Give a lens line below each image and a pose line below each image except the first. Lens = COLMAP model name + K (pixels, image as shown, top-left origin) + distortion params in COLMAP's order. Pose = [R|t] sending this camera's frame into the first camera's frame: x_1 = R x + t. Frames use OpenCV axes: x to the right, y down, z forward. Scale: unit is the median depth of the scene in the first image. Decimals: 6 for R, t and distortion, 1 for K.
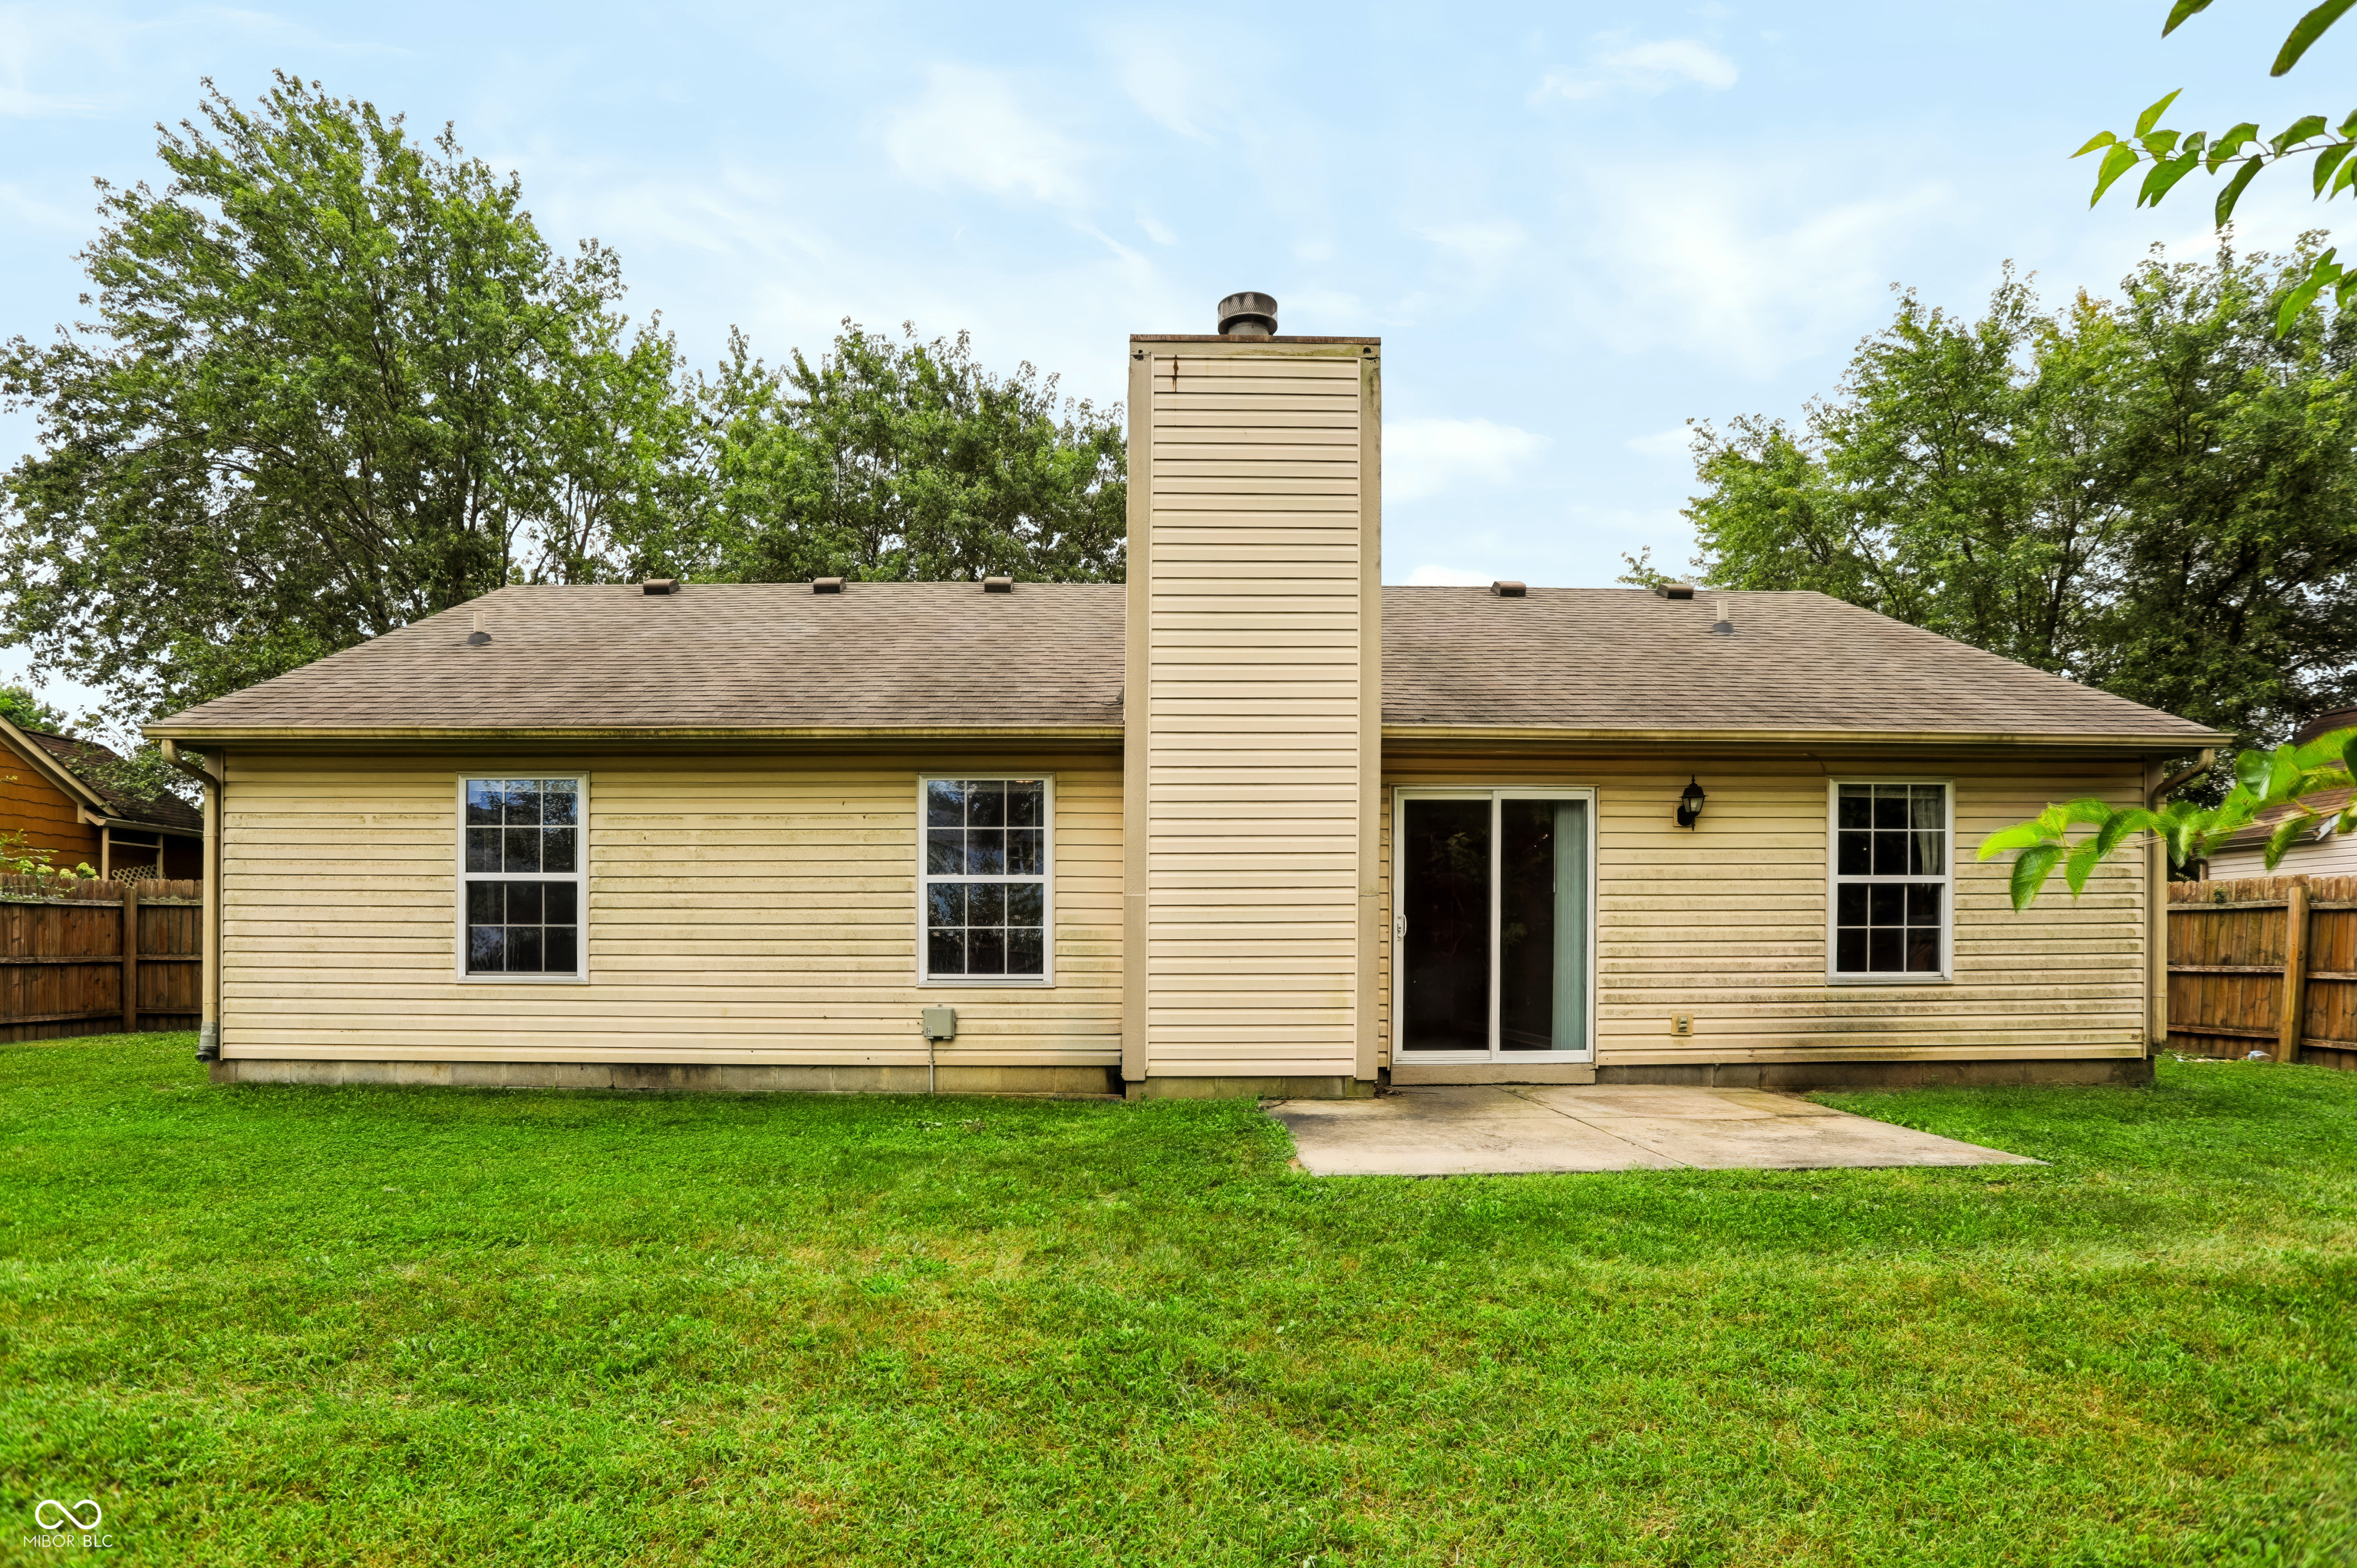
lens RADIAL K [[1157.1, 0, 1178.8], [0, 1157.1, 839.0], [0, 0, 1]] dist [-0.069309, 0.027963]
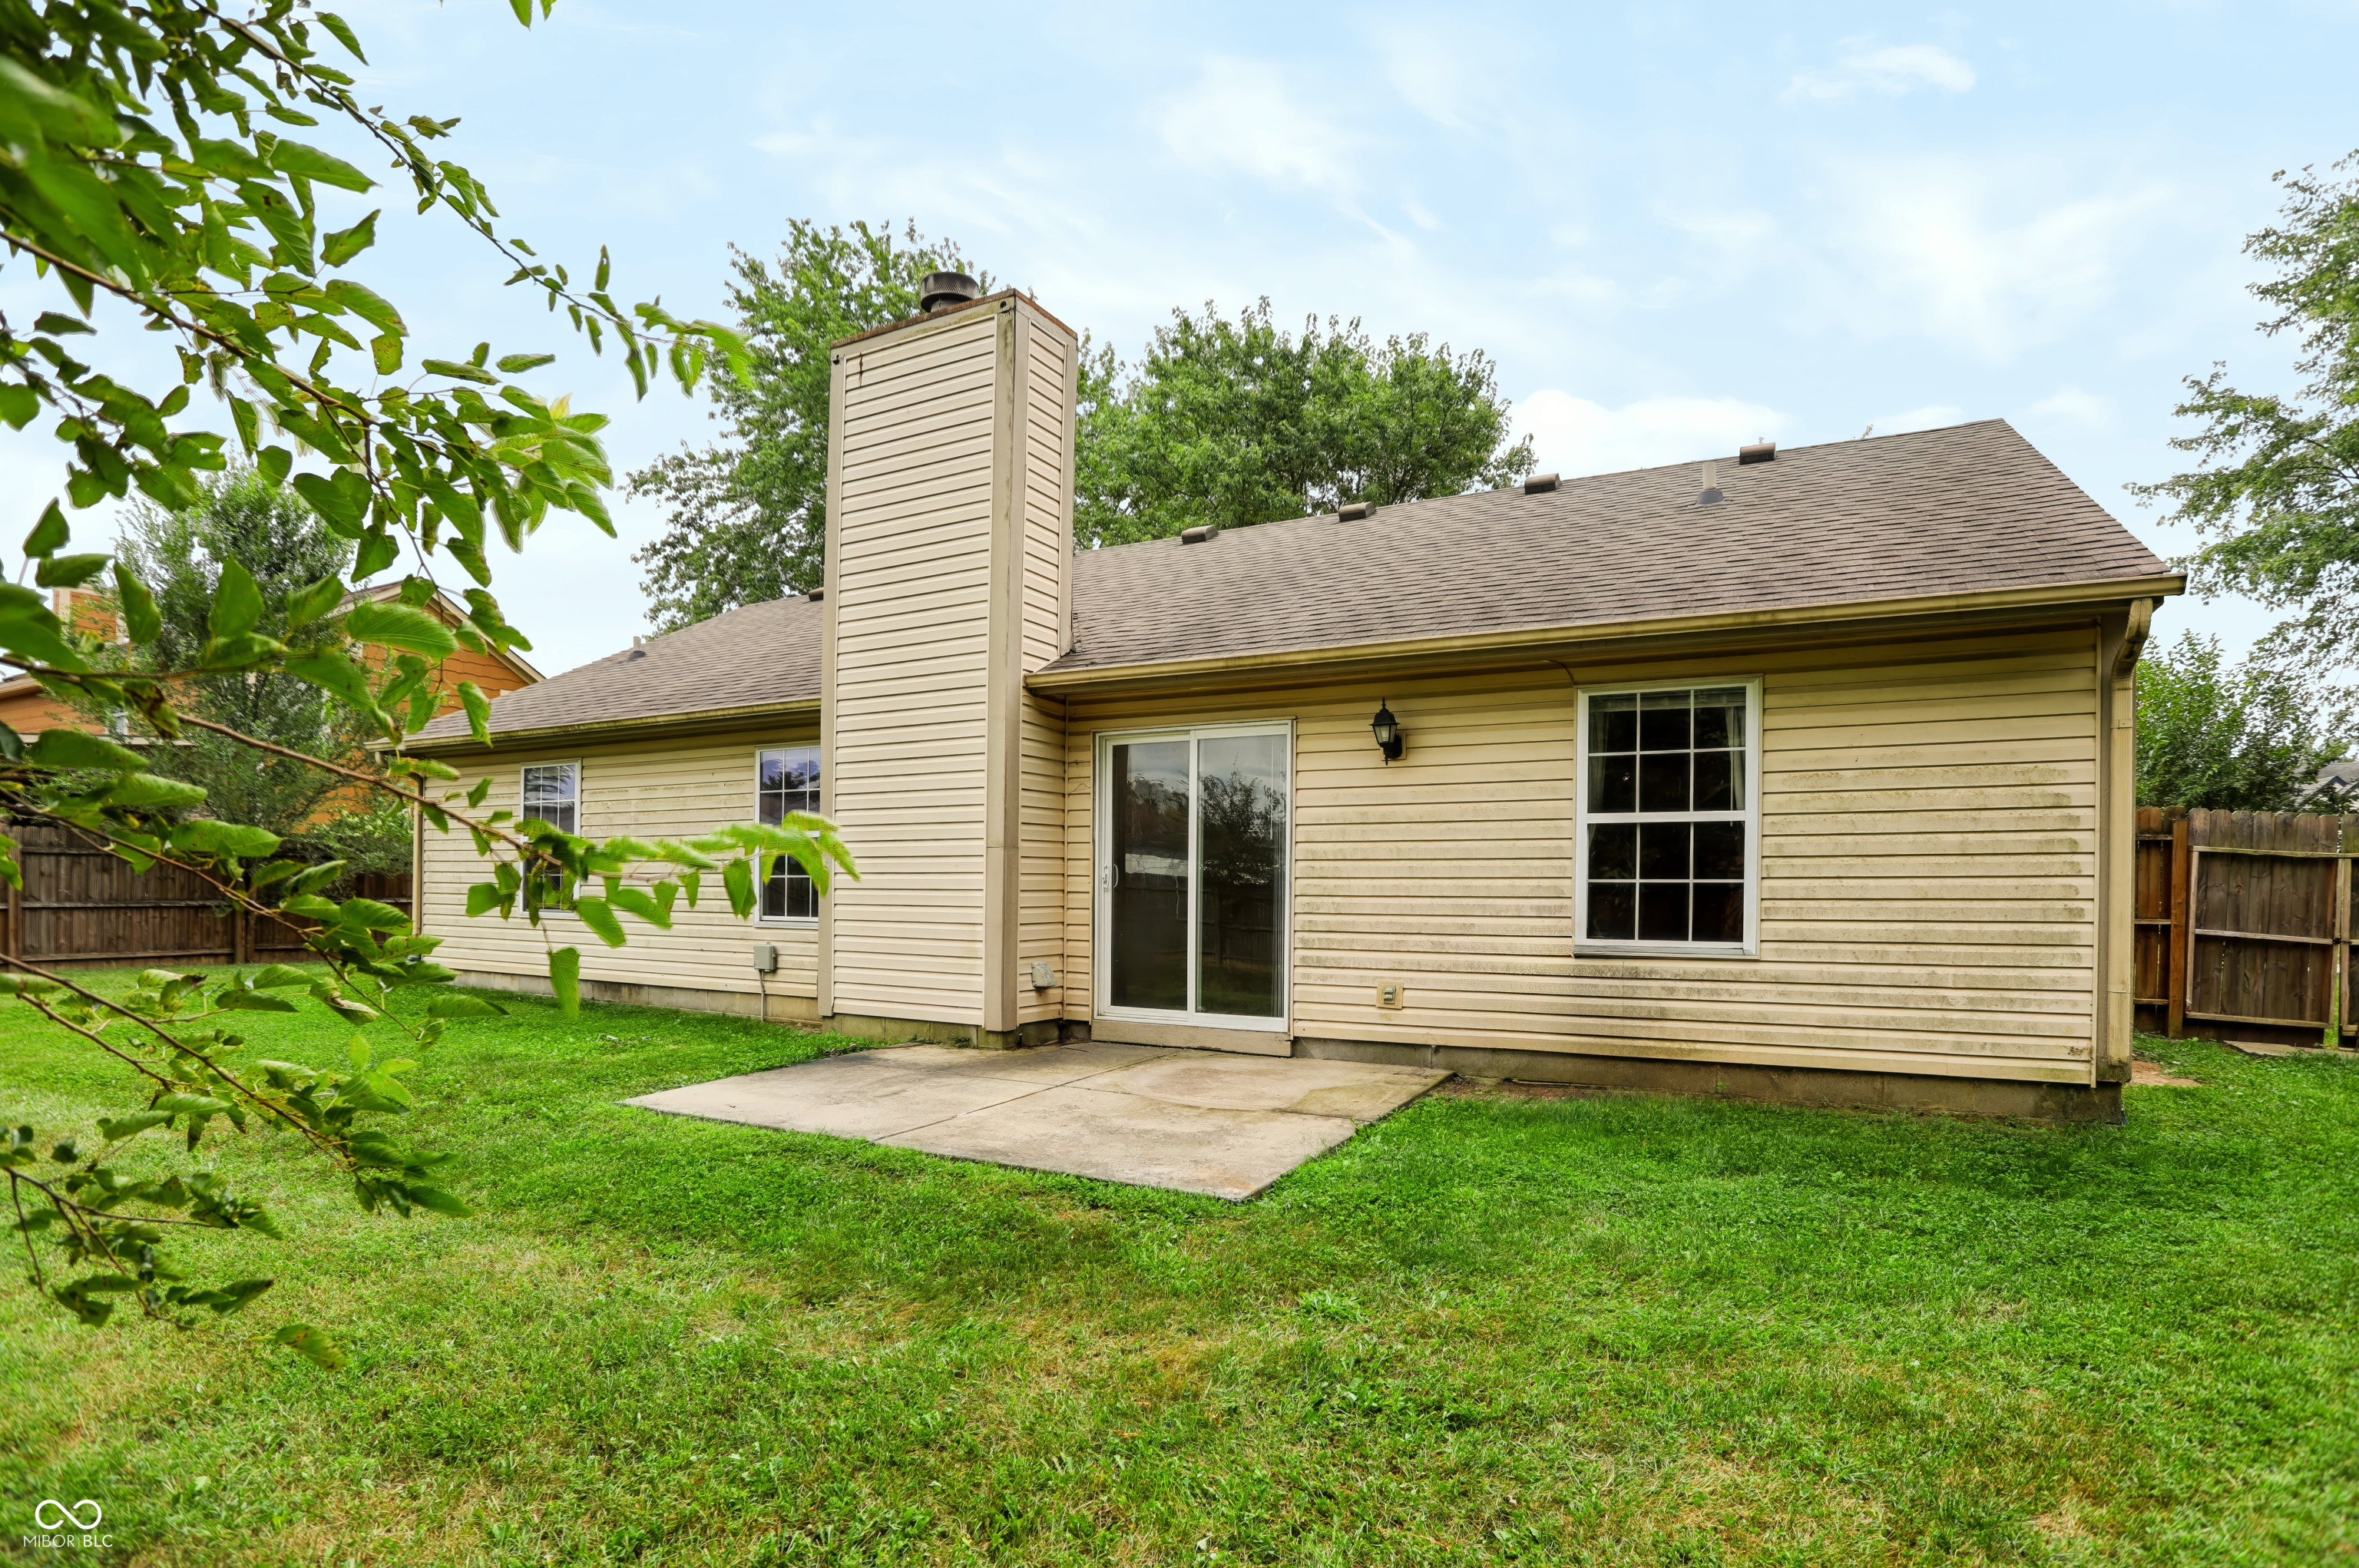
lens RADIAL K [[1147.4, 0, 1185.2], [0, 1147.4, 769.4], [0, 0, 1]] dist [-0.071002, 0.027162]
pose [[0.877624, -0.042097, -0.477498, 0.719189], [0.037793, 0.999112, -0.018620, 0.005930], [0.477858, -0.001705, 0.878435, 0.187910]]
